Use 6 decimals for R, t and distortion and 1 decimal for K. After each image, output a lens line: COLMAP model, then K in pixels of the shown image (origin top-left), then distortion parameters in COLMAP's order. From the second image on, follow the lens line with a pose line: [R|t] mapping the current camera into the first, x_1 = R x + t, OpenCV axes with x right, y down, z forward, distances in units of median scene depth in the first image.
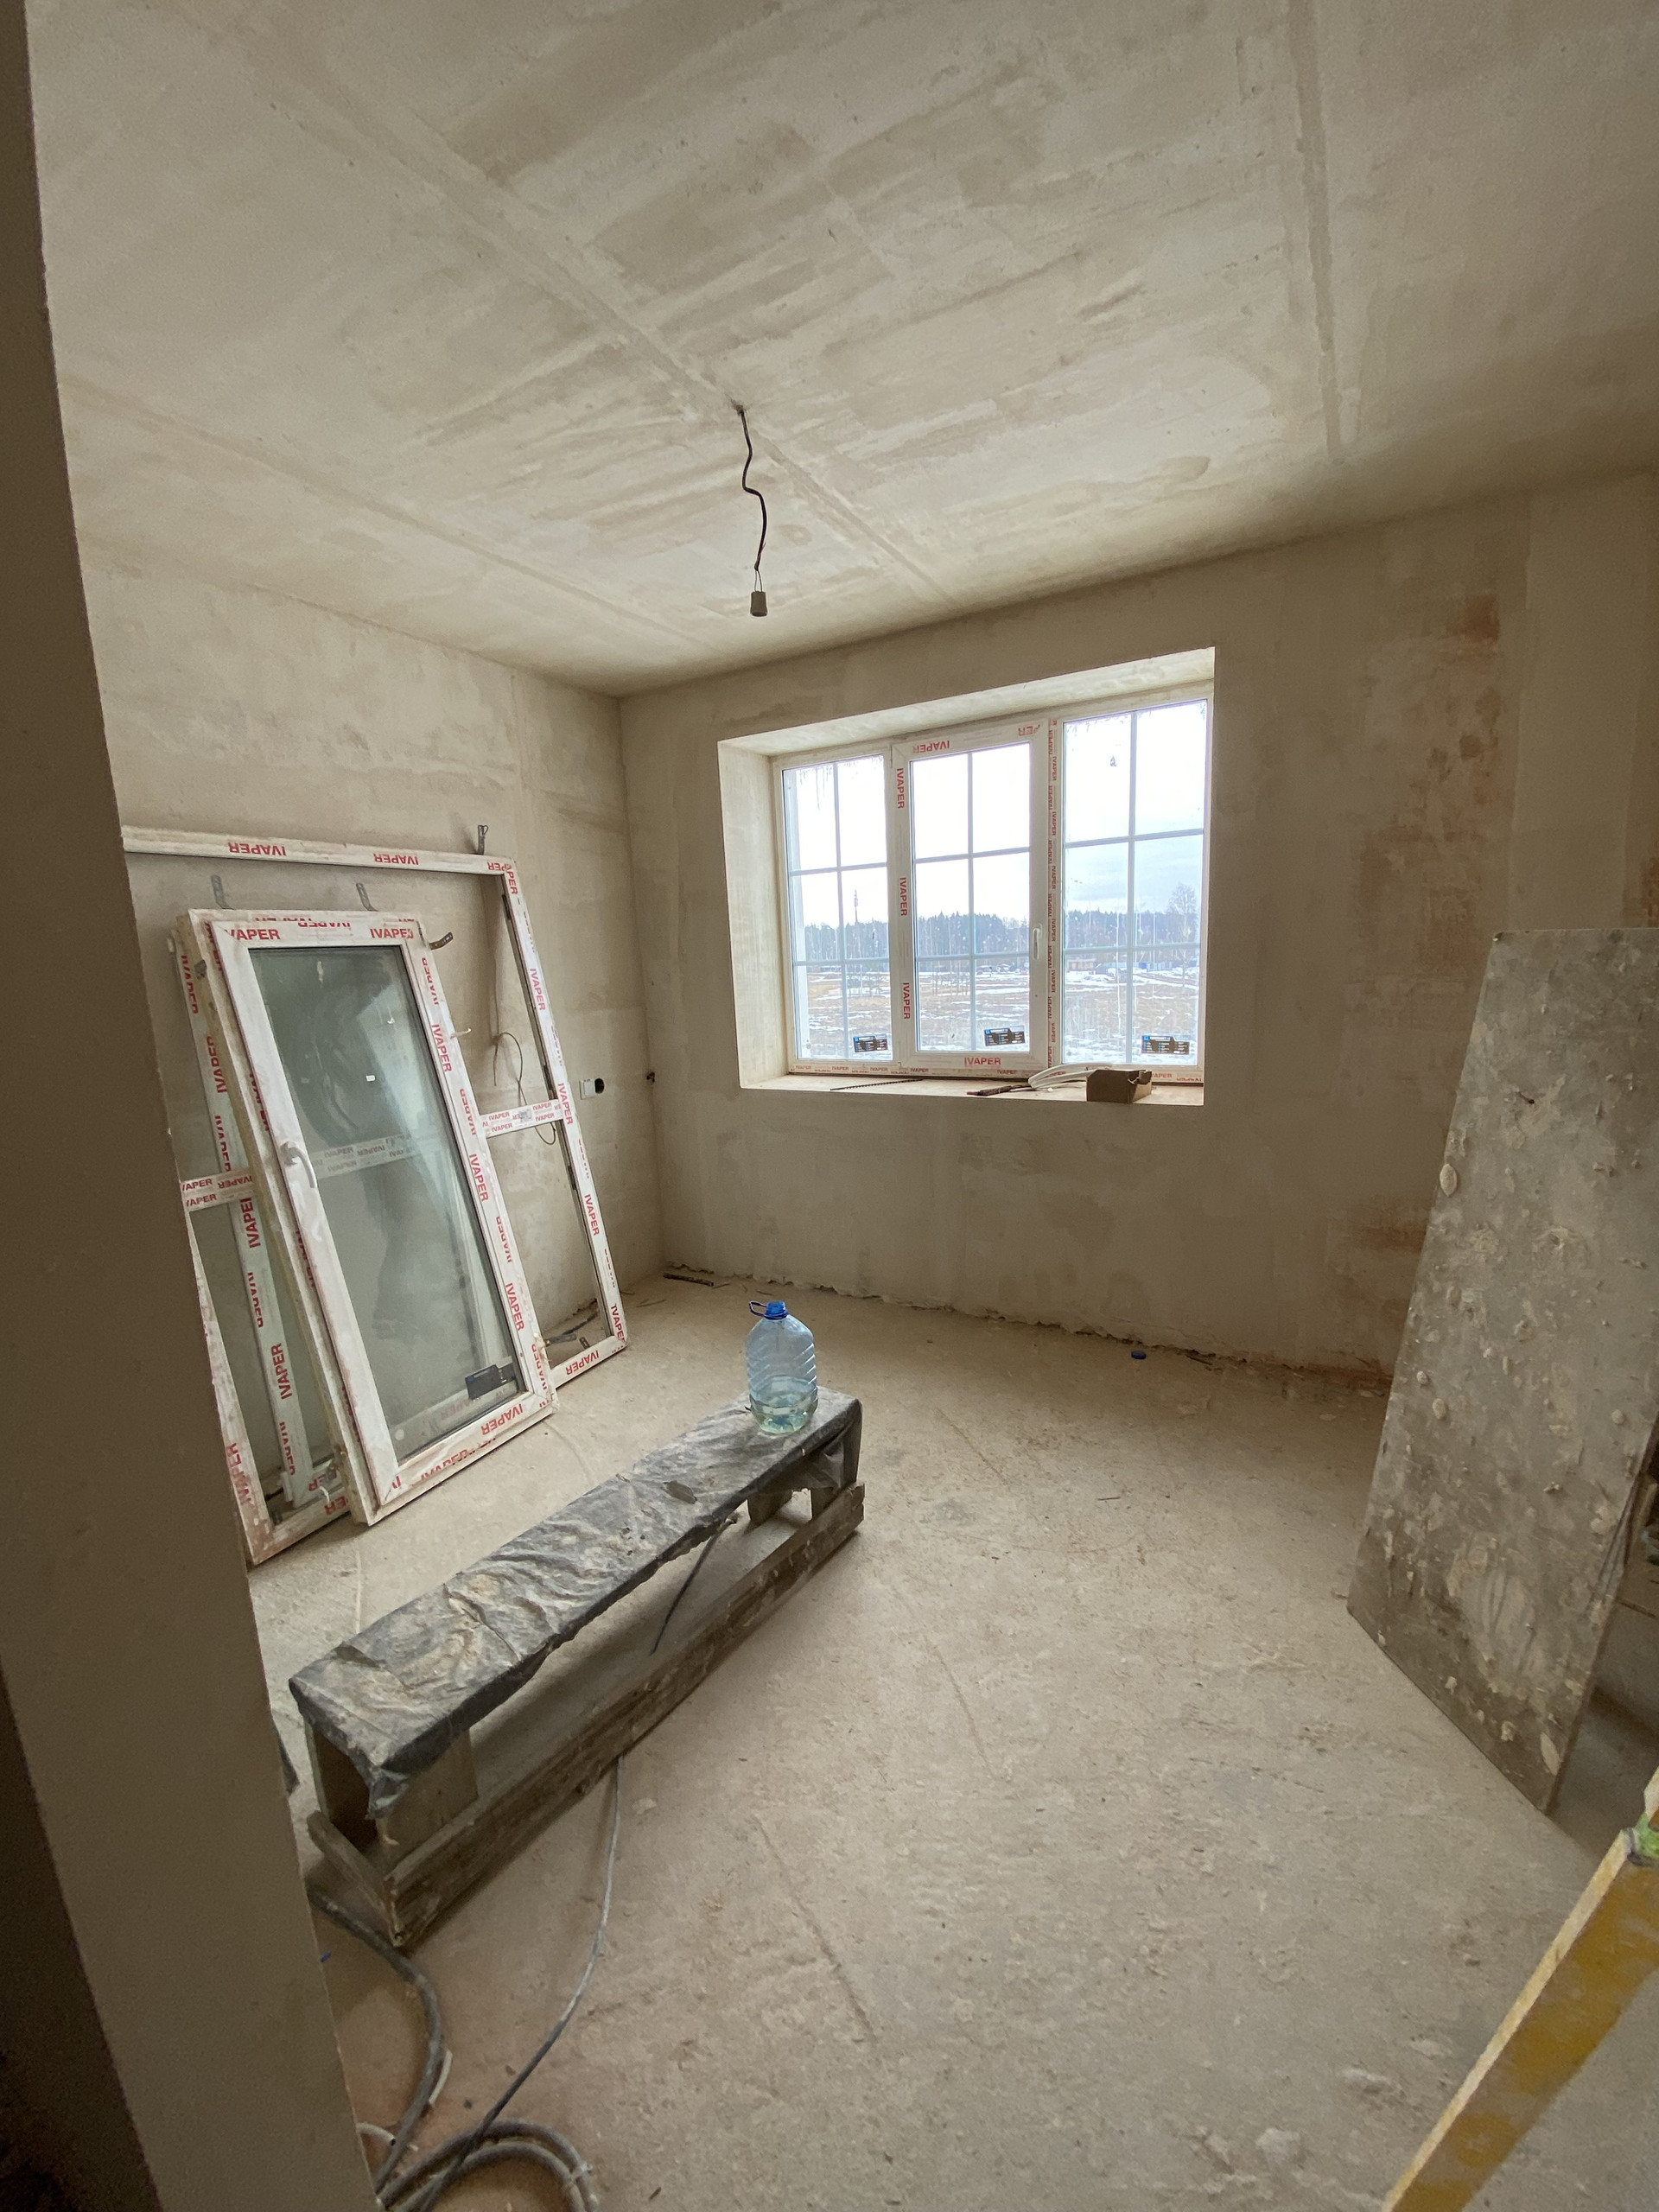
lens RADIAL K [[884.8, 0, 829.5], [0, 884.8, 1106.0], [0, 0, 1]] dist [0.074541, -0.000039]
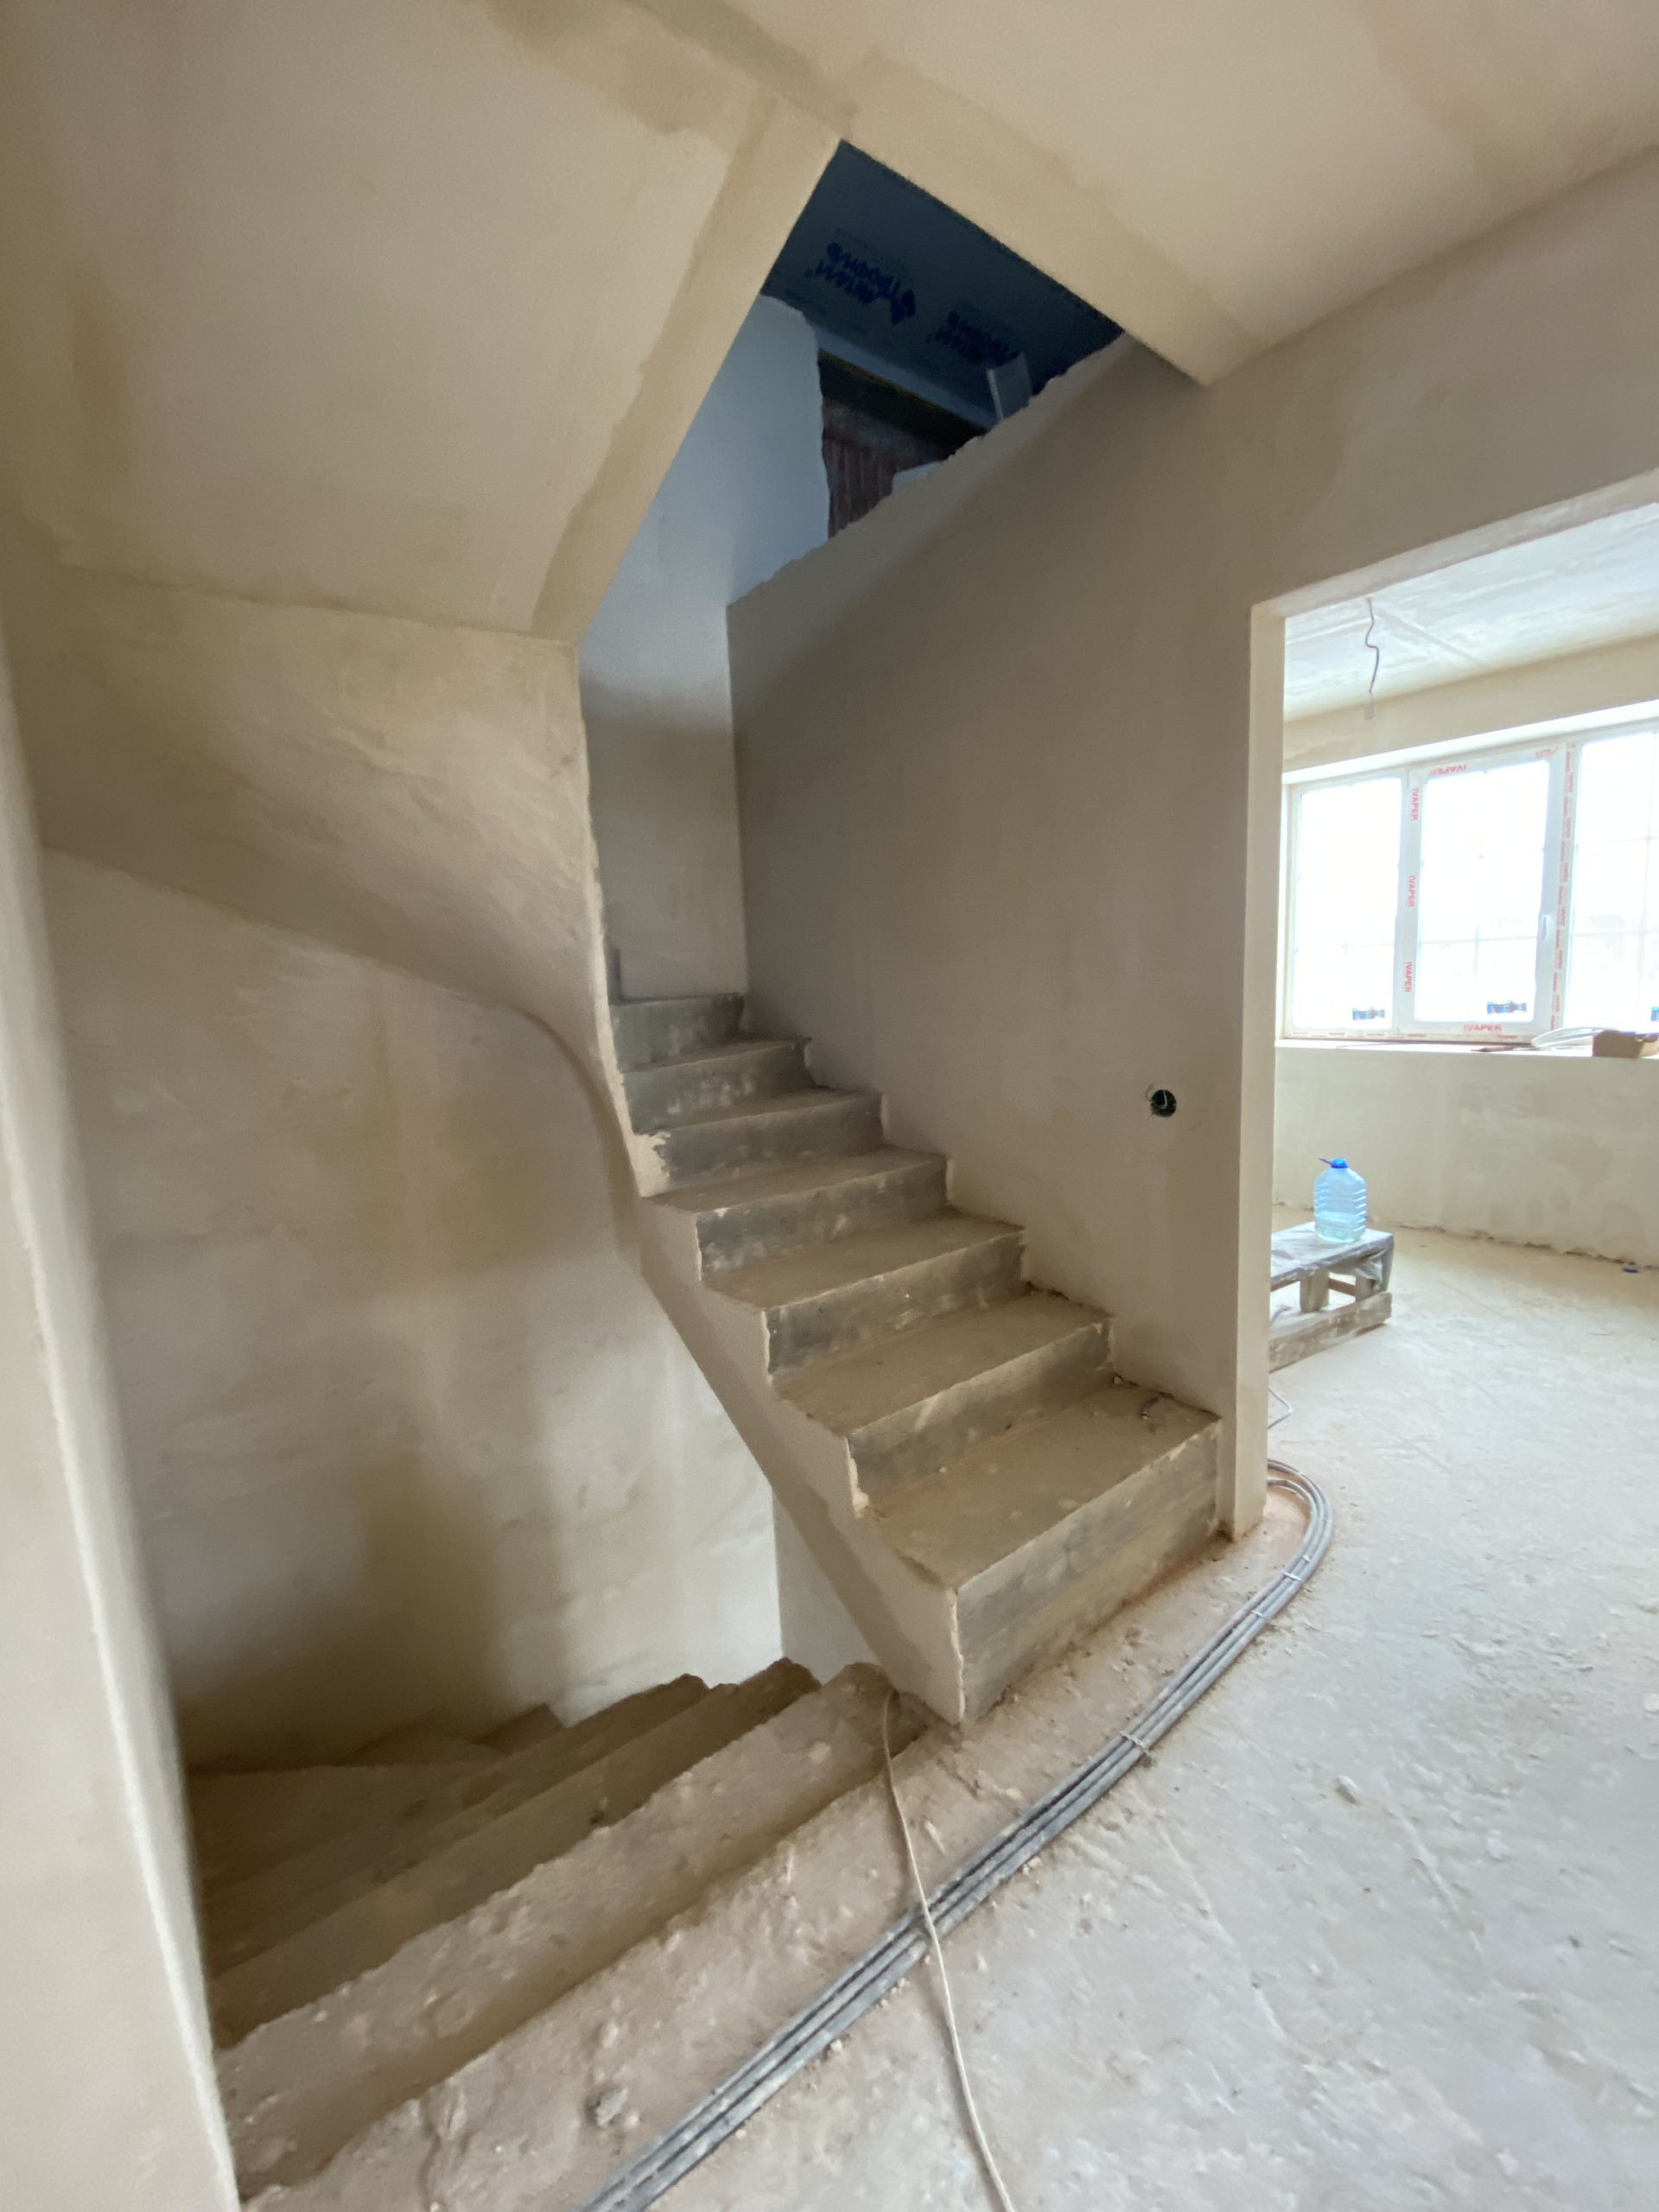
lens RADIAL K [[916.6, 0, 829.5], [0, 916.6, 1106.0], [0, 0, 1]] dist [-0.000074, -0.000029]
pose [[0.925194, 0.062025, -0.374393, -0.188390], [-0.069267, 0.997581, -0.005905, 0.134656], [0.373121, 0.031396, 0.927251, -0.507695]]
